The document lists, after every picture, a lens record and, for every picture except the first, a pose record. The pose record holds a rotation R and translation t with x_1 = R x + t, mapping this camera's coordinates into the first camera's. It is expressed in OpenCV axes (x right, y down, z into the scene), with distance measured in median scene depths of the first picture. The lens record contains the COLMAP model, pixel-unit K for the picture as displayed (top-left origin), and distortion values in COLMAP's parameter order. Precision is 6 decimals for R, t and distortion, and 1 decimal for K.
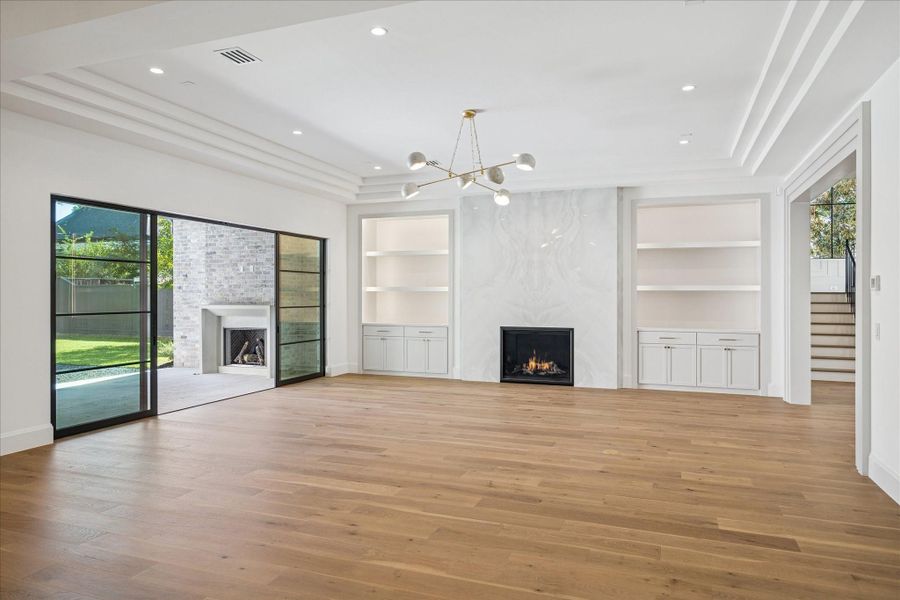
lens RADIAL K [[588.3, 0, 450.0], [0, 588.3, 300.0], [0, 0, 1]] dist [-0.002541, -0.000665]
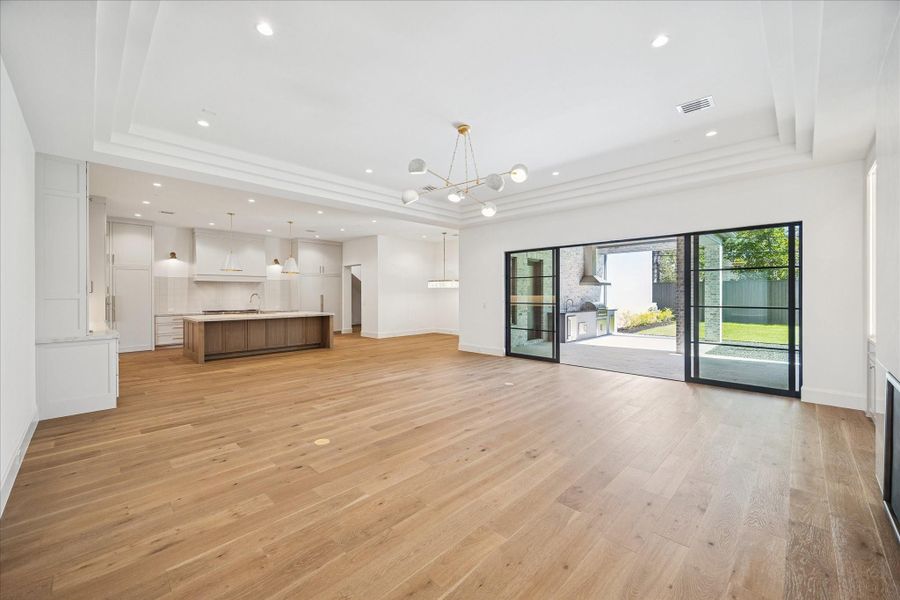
lens RADIAL K [[346.4, 0, 453.6], [0, 346.4, 294.1], [0, 0, 1]] dist [-0.000685, -0.000059]
pose [[-0.388041, -0.000264, -0.921642, 0.895297], [-0.001227, 0.999999, 0.000231, -0.015906], [0.921641, 0.001221, -0.388041, 1.717320]]
